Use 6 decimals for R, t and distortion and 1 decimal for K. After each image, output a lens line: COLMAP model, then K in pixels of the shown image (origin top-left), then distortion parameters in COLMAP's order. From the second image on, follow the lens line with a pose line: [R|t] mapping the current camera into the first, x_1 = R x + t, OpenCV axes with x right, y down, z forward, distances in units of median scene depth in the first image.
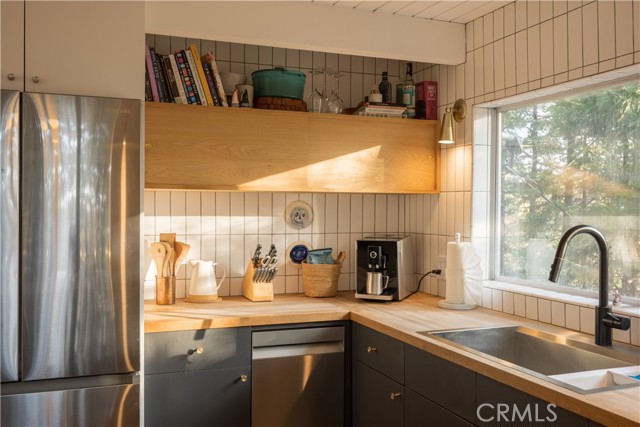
lens RADIAL K [[615.3, 0, 320.0], [0, 615.3, 213.5], [0, 0, 1]] dist [0.007118, 0.004305]
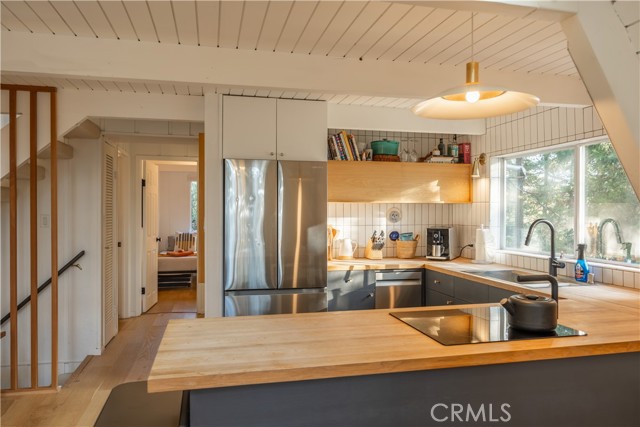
lens RADIAL K [[420.5, 0, 320.0], [0, 420.5, 213.5], [0, 0, 1]] dist [-0.001397, -0.000914]
pose [[0.987358, -0.003681, -0.158464, -0.060971], [0.002993, 0.999985, -0.004578, 0.002735], [0.158478, 0.004045, 0.987354, -0.342959]]
